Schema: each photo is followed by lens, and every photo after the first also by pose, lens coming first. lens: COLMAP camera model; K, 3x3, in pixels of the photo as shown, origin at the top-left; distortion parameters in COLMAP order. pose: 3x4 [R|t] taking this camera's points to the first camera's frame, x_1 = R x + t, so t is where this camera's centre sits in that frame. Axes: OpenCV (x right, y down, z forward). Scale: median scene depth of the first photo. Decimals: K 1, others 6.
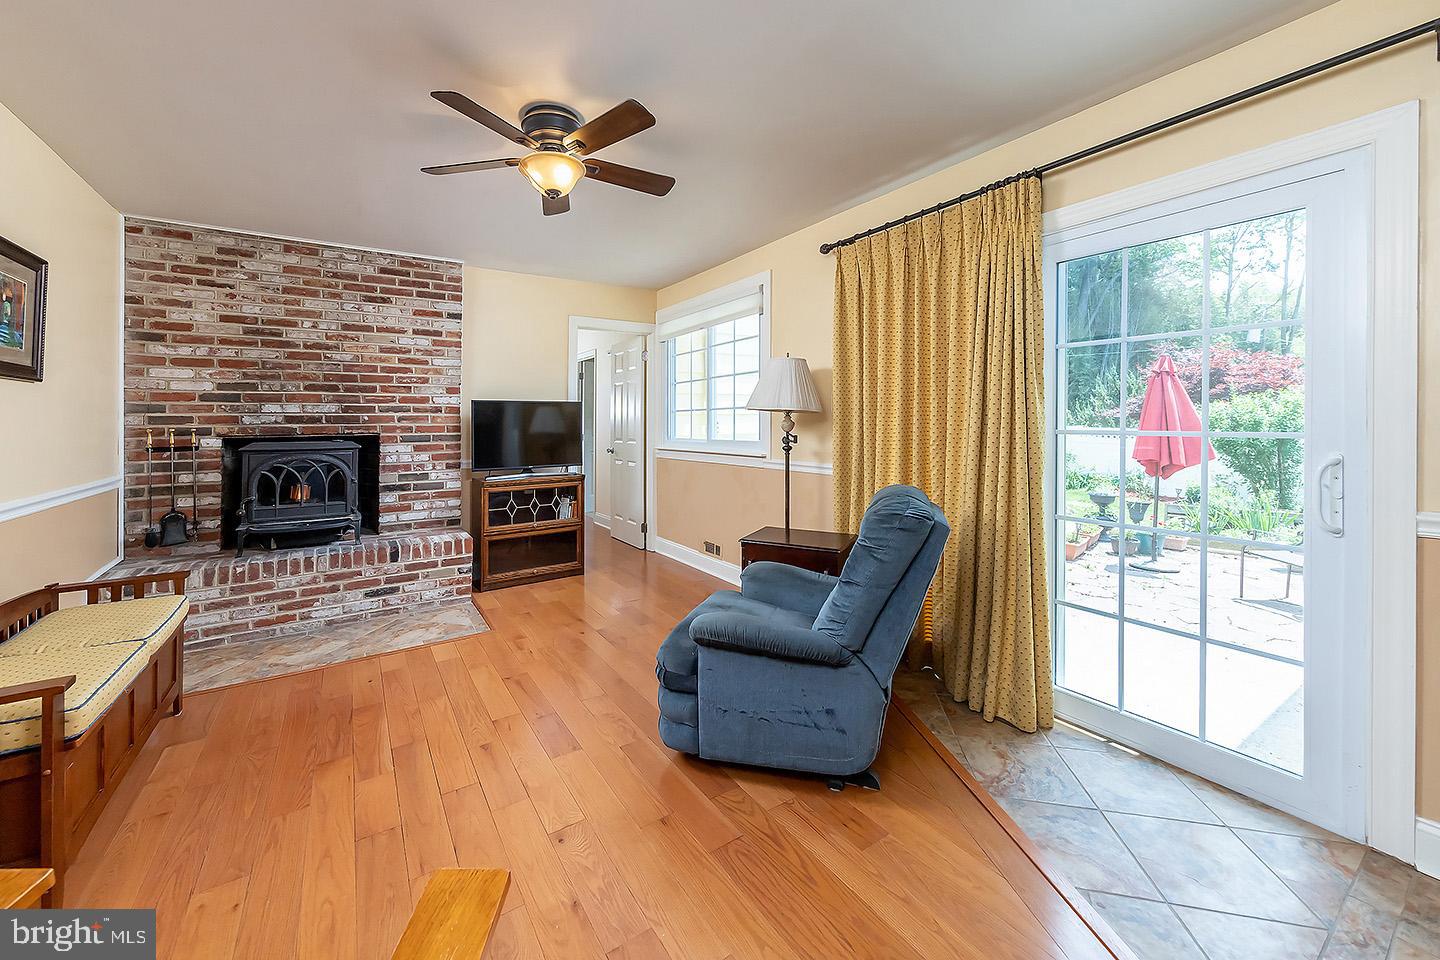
lens RADIAL K [[566.7, 0, 711.7], [0, 566.7, 422.1], [0, 0, 1]] dist [-0.001626, -0.000144]
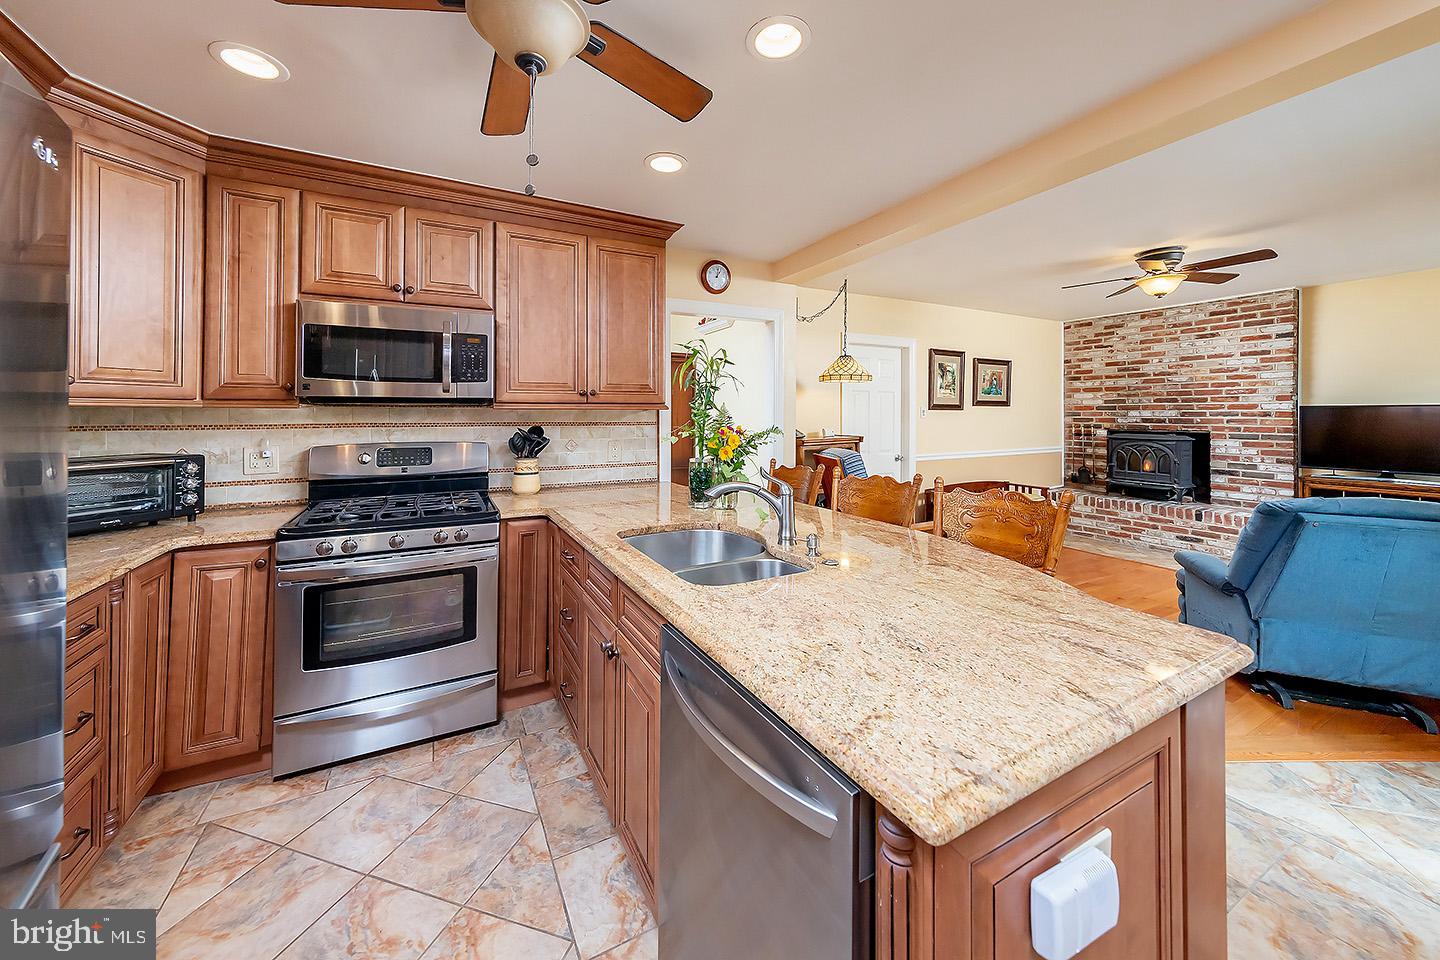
lens RADIAL K [[526.4, 0, 696.5], [0, 526.4, 407.7], [0, 0, 1]] dist [0.003805, -0.000660]
pose [[-0.099461, -0.004458, -0.995032, 0.899678], [-0.005118, 0.999979, -0.003969, -0.028770], [0.995028, 0.004698, -0.099481, -0.136232]]
